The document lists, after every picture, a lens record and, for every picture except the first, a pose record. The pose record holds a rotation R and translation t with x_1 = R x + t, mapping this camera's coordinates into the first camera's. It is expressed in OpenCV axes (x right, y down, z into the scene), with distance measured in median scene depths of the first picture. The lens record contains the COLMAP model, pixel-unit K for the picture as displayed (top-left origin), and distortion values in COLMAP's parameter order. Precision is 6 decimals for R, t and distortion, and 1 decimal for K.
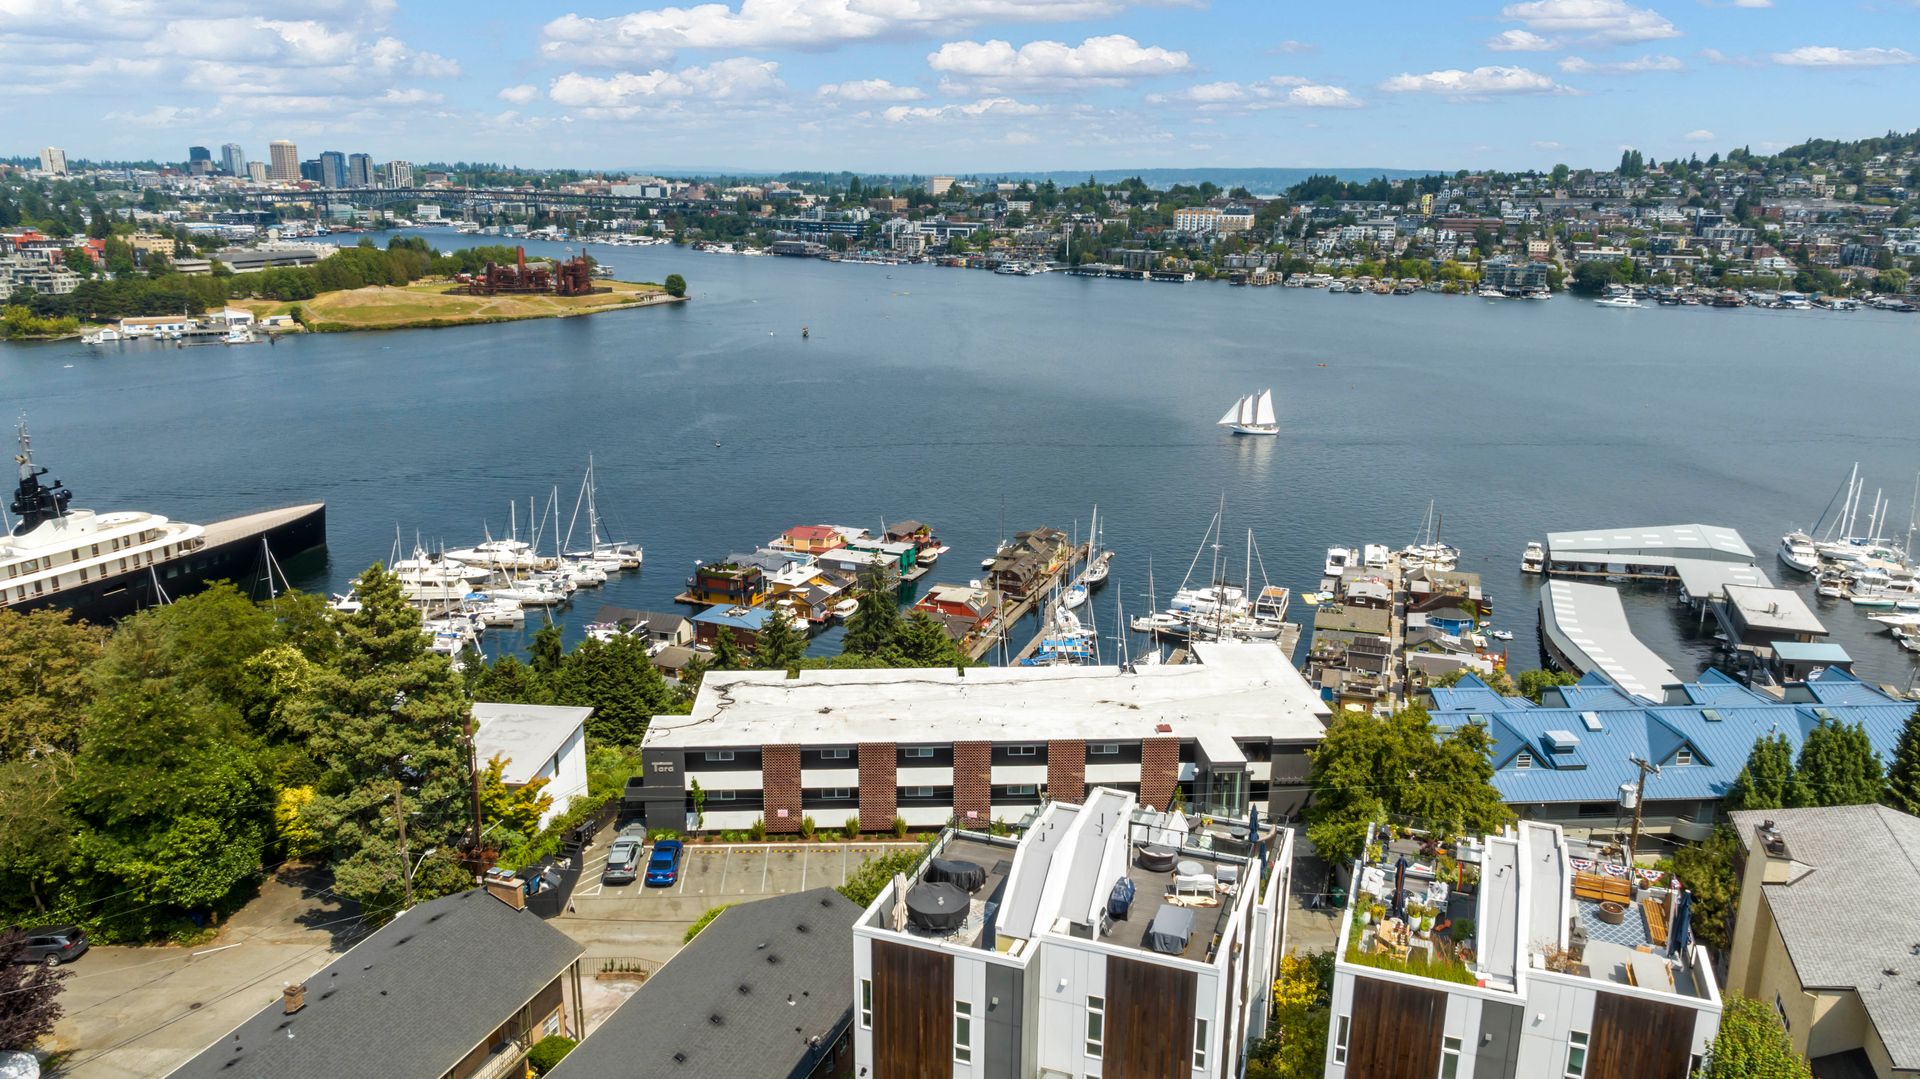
lens RADIAL K [[1354.7, 0, 960.0], [0, 1354.7, 539.5], [0, 0, 1]] dist [-0.019776, 0.000523]
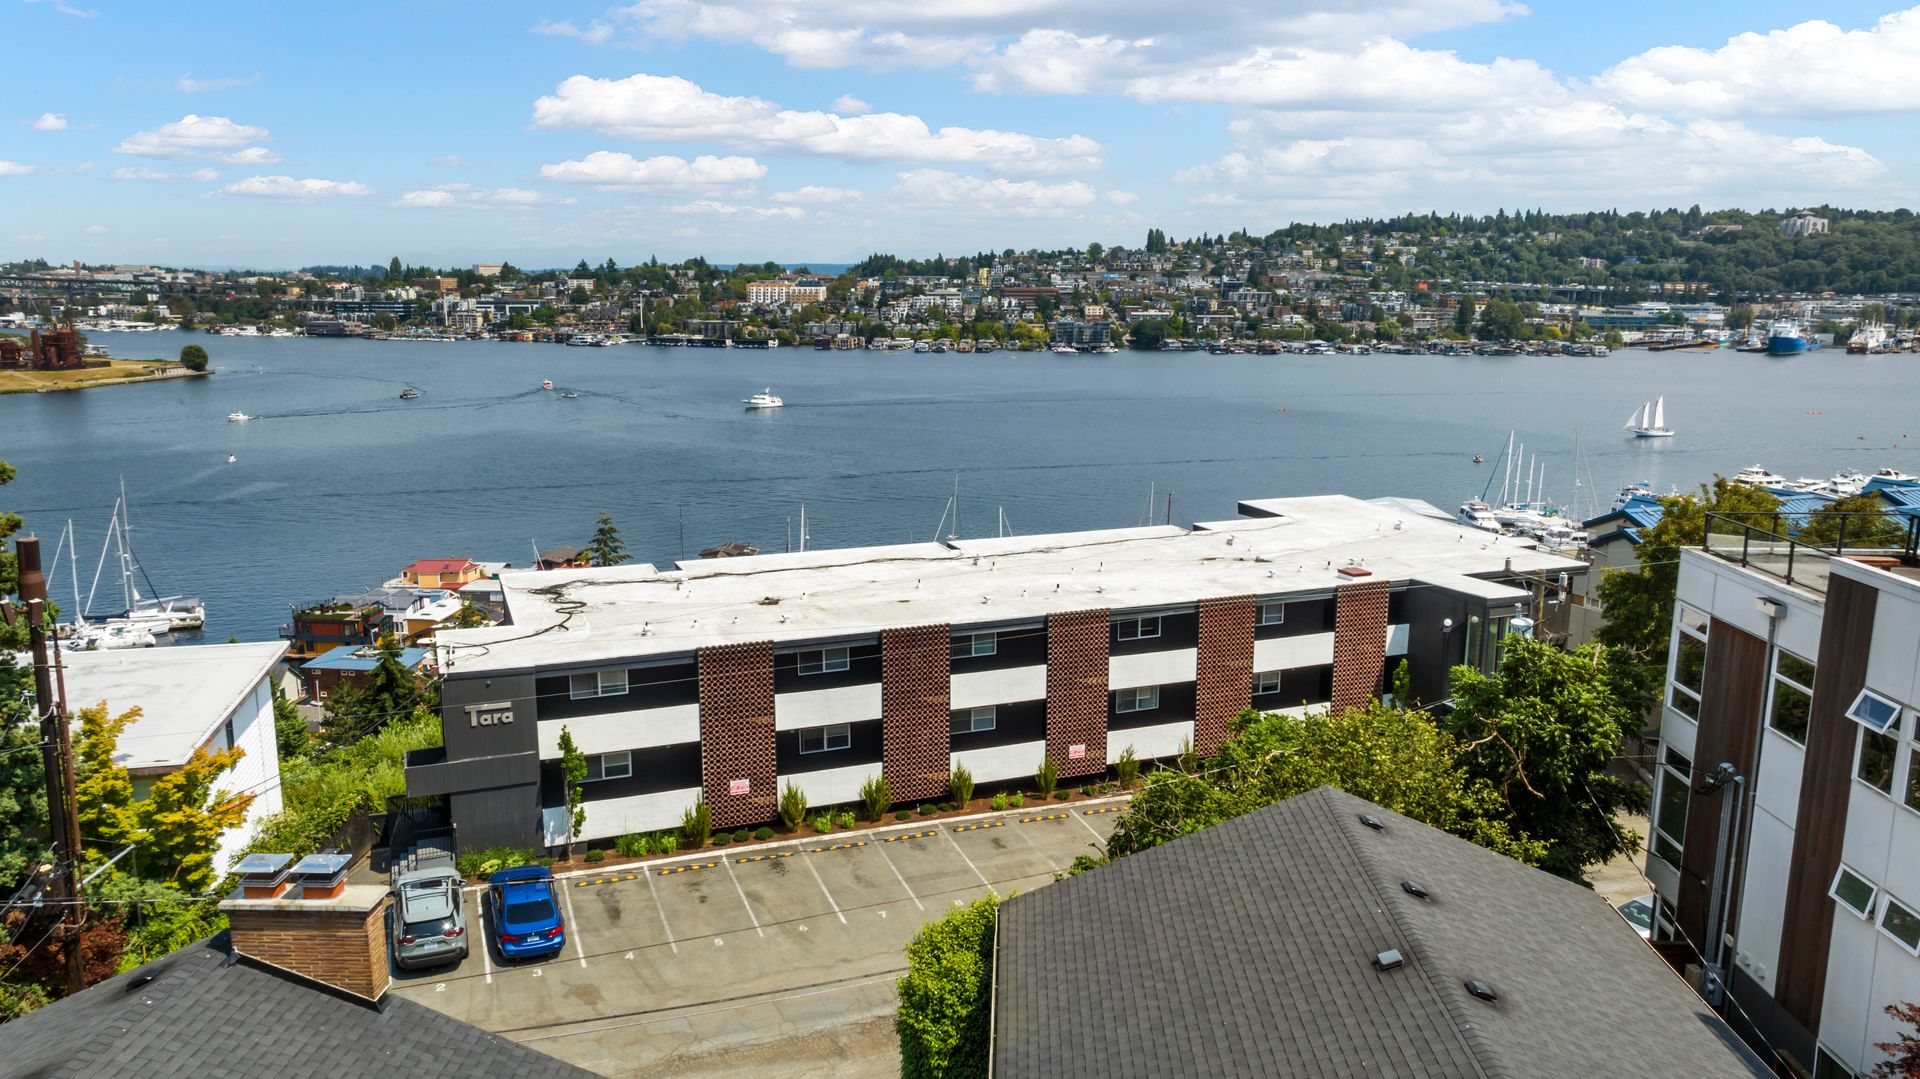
lens RADIAL K [[1351.3, 0, 959.0], [0, 1351.3, 536.3], [0, 0, 1]] dist [-0.022872, 0.007390]
pose [[0.948716, -0.063633, 0.309661, -0.020068], [0.084568, 0.994918, -0.054646, 0.014226], [-0.304610, 0.078031, 0.949276, 0.048637]]
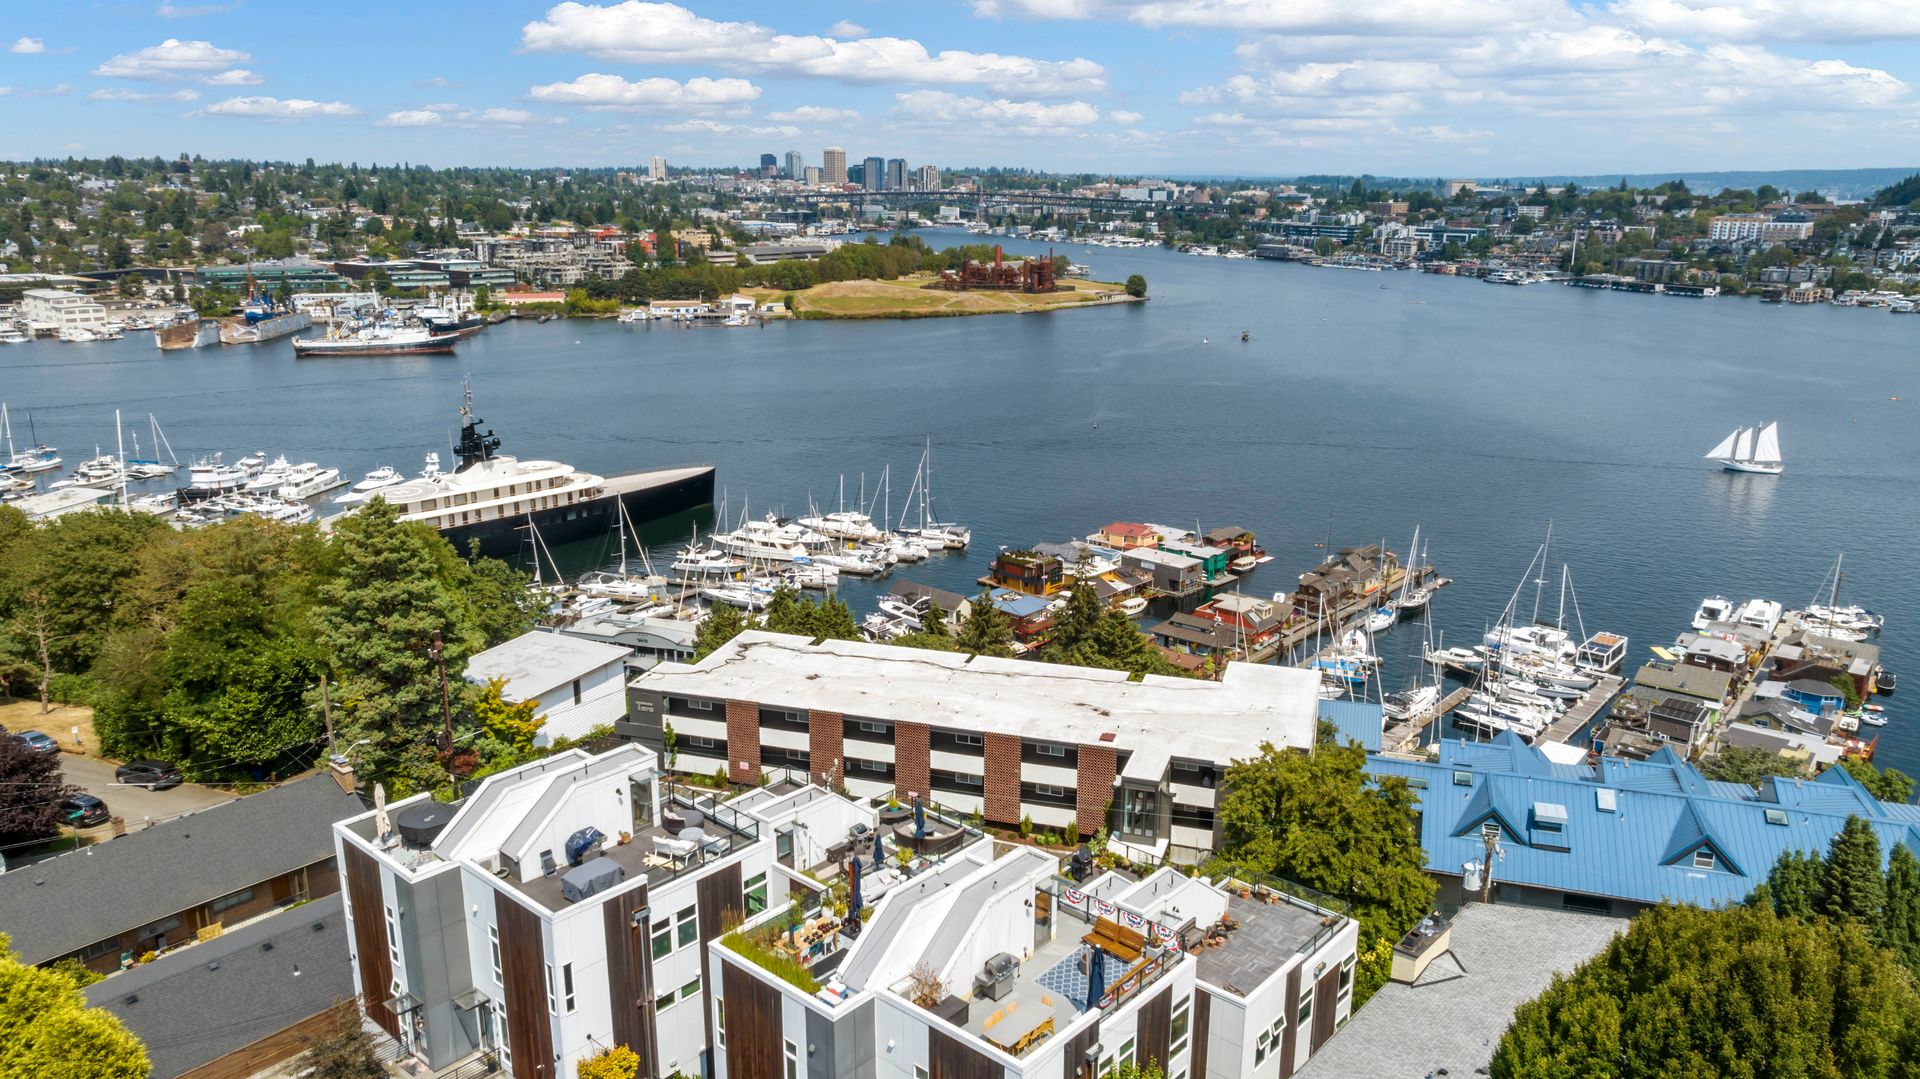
lens RADIAL K [[1344.7, 0, 960.0], [0, 1344.7, 539.5], [0, 0, 1]] dist [-0.018085, -0.004046]
pose [[0.933014, 0.088793, -0.348713, 0.037461], [-0.089093, 0.995907, 0.015212, -0.000554], [0.348636, 0.016875, 0.937106, 0.006748]]
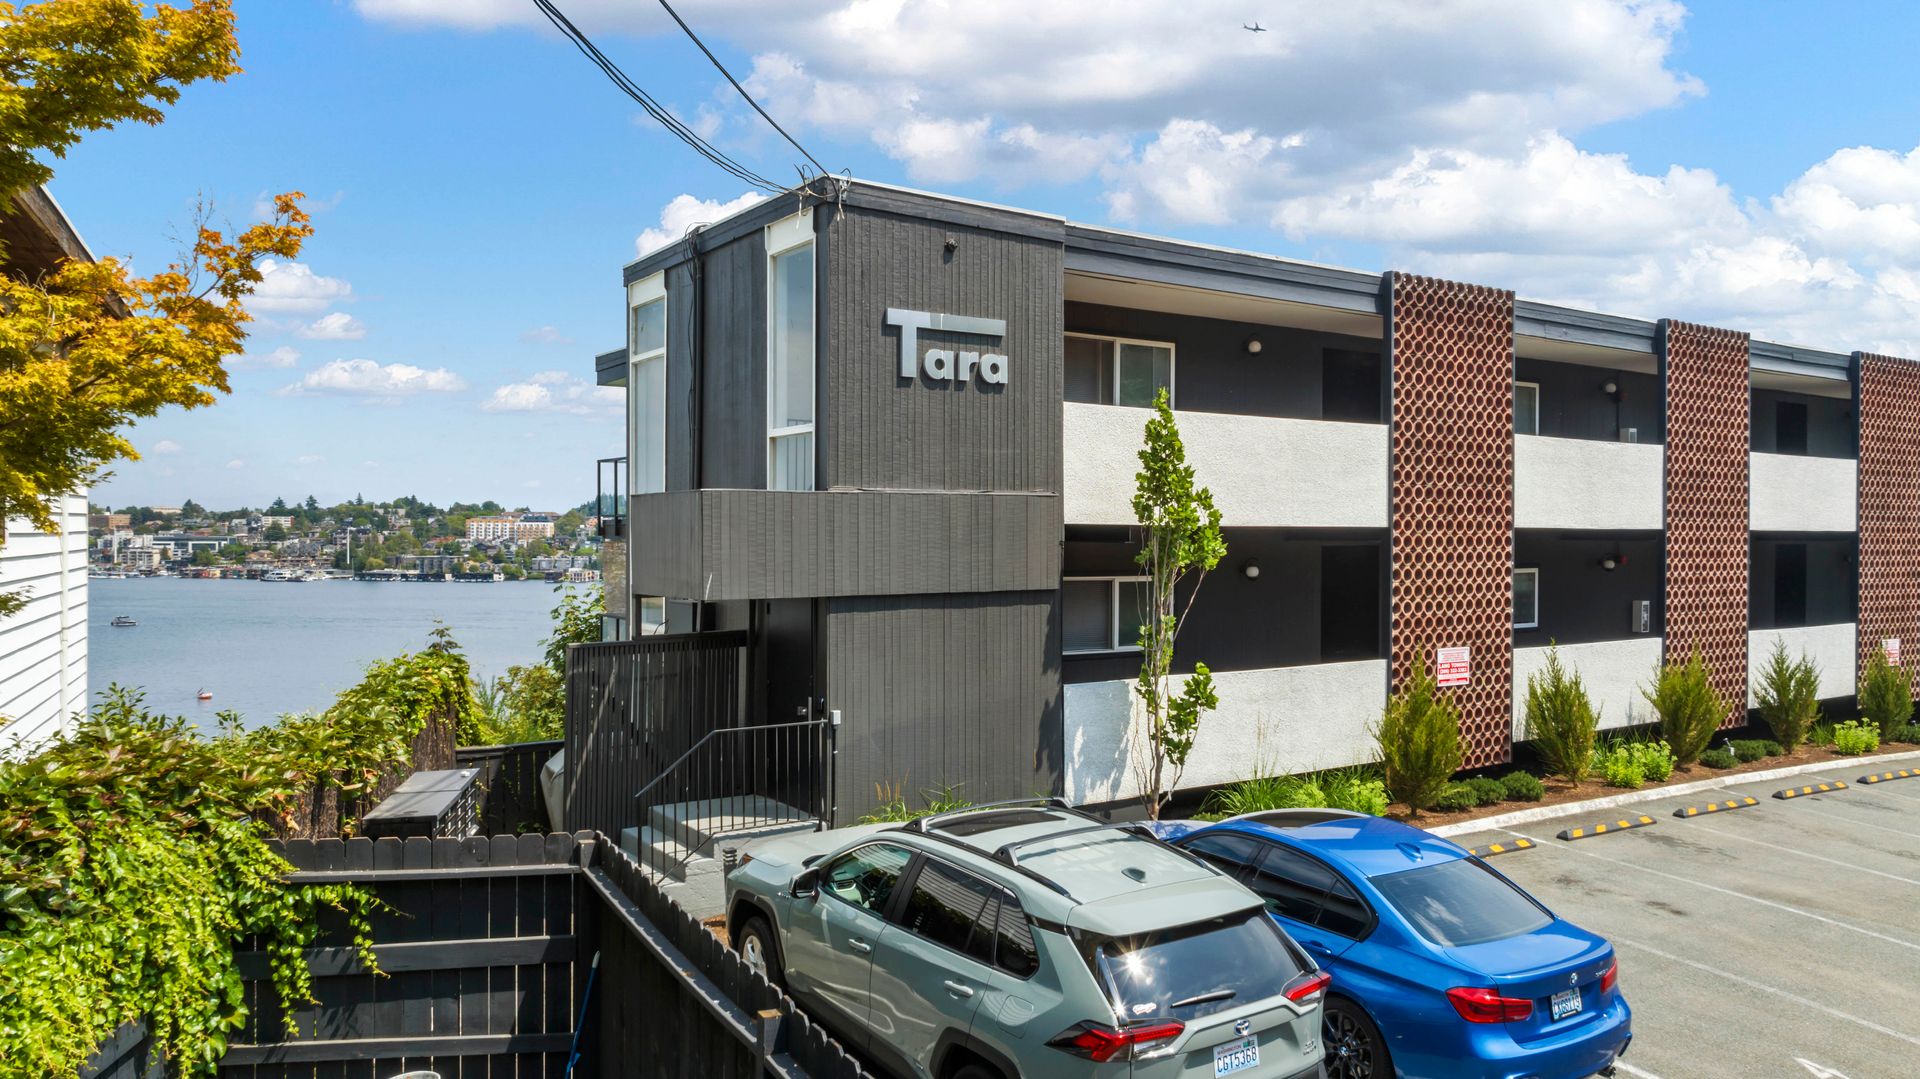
lens RADIAL K [[1361.3, 0, 960.0], [0, 1361.3, 539.5], [0, 0, 1]] dist [-0.005063, -0.048099]
pose [[0.865521, -0.007657, 0.500813, -0.028528], [0.130297, 0.968900, -0.210370, 0.021389], [-0.483627, 0.247334, 0.839601, 0.085737]]
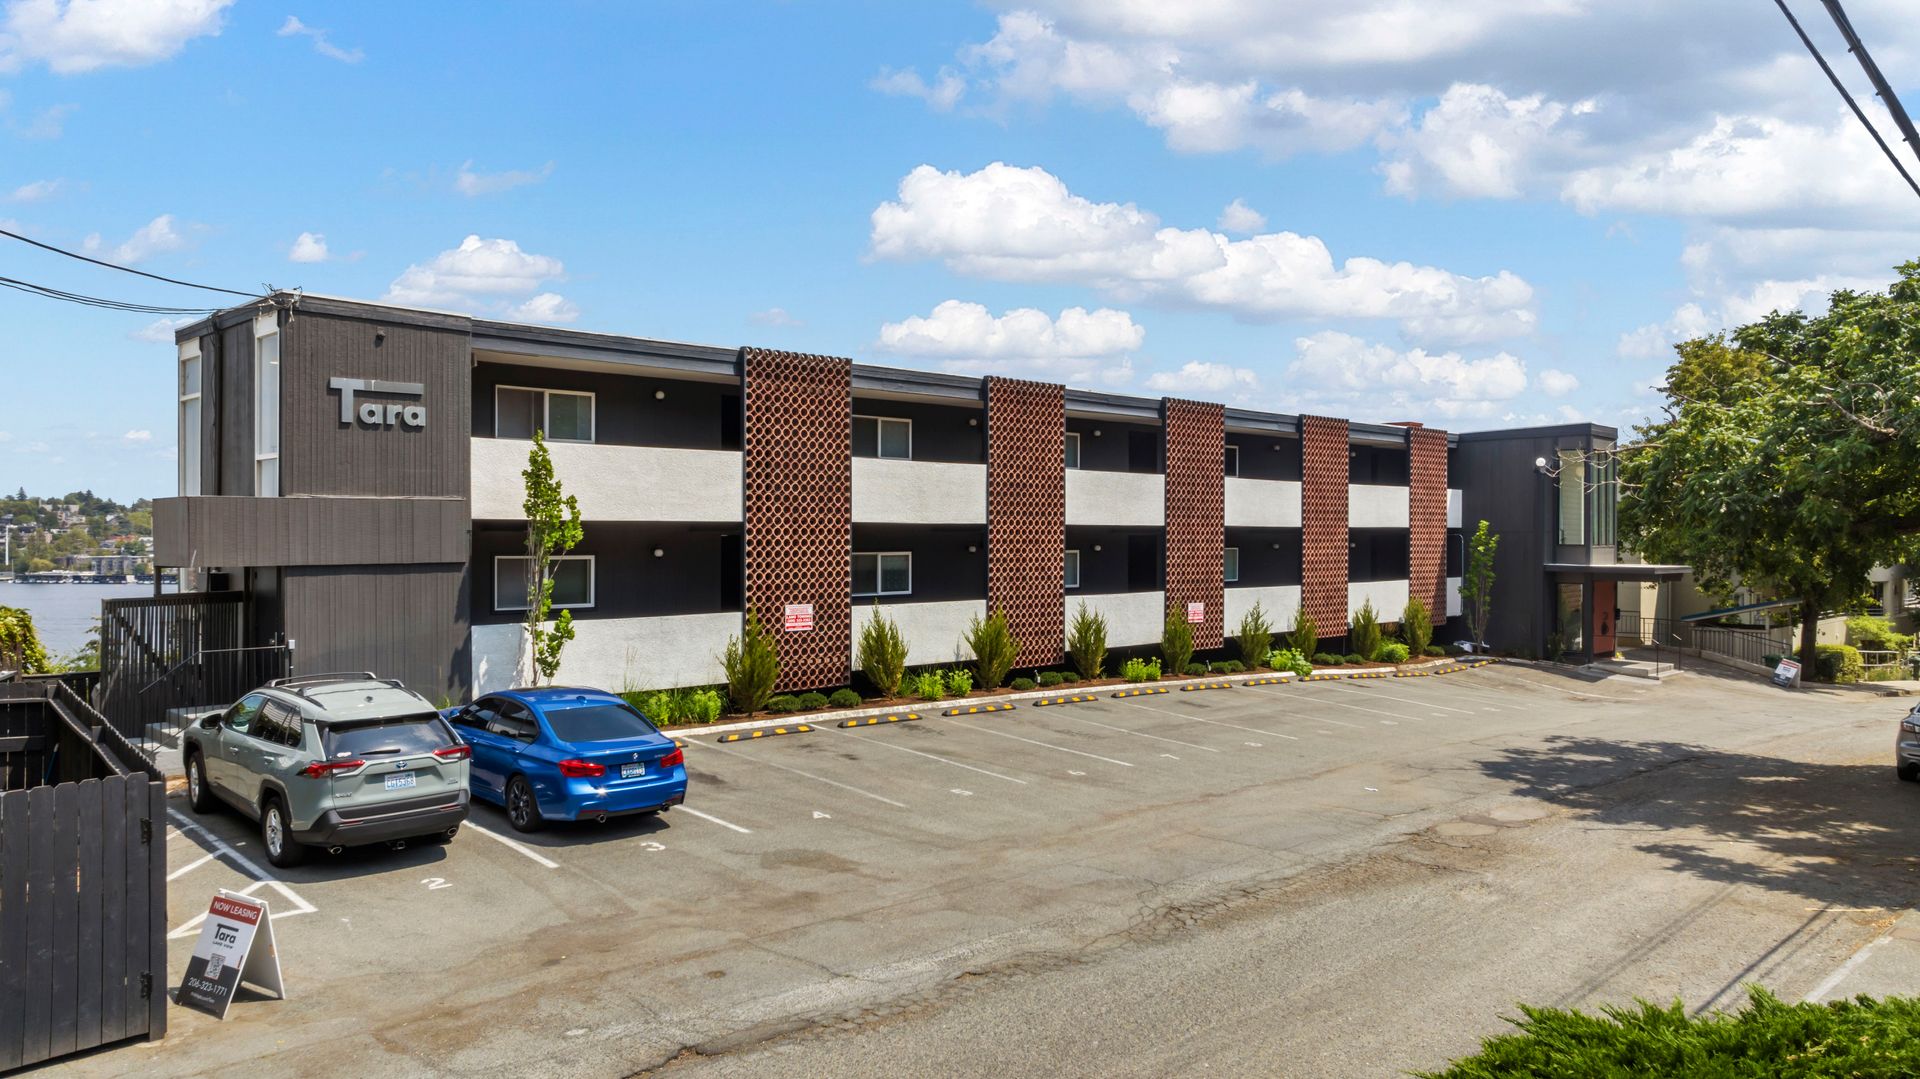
lens RADIAL K [[1351.9, 0, 993.5], [0, 1351.9, 542.6], [0, 0, 1]] dist [-0.068613, 0.059475]
pose [[0.738308, -0.010817, 0.674377, -0.028616], [0.173164, 0.969395, -0.174032, 0.024005], [-0.651856, 0.245267, 0.717585, 0.076093]]
